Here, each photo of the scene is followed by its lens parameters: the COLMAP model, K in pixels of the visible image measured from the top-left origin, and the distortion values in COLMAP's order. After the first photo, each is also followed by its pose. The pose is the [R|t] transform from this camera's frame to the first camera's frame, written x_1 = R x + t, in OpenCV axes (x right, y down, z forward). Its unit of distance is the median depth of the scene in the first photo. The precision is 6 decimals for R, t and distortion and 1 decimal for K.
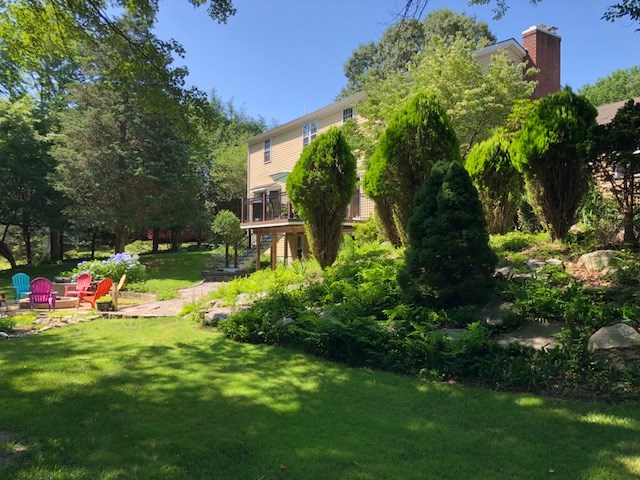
lens RADIAL K [[522.1, 0, 320.0], [0, 522.1, 240.0], [0, 0, 1]] dist [0.037310, -0.048700]
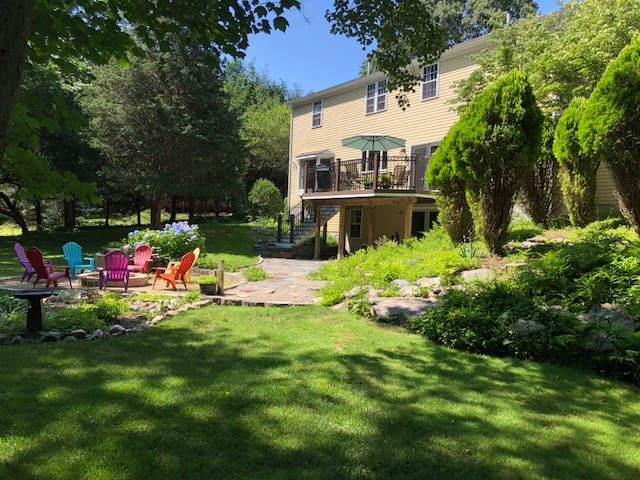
lens RADIAL K [[522.1, 0, 320.0], [0, 522.1, 240.0], [0, 0, 1]] dist [0.037310, -0.048700]
pose [[0.998878, 0.032625, 0.034333, -0.147195], [-0.034190, 0.998354, 0.046056, 0.005504], [-0.032774, -0.047178, 0.998349, 0.110450]]
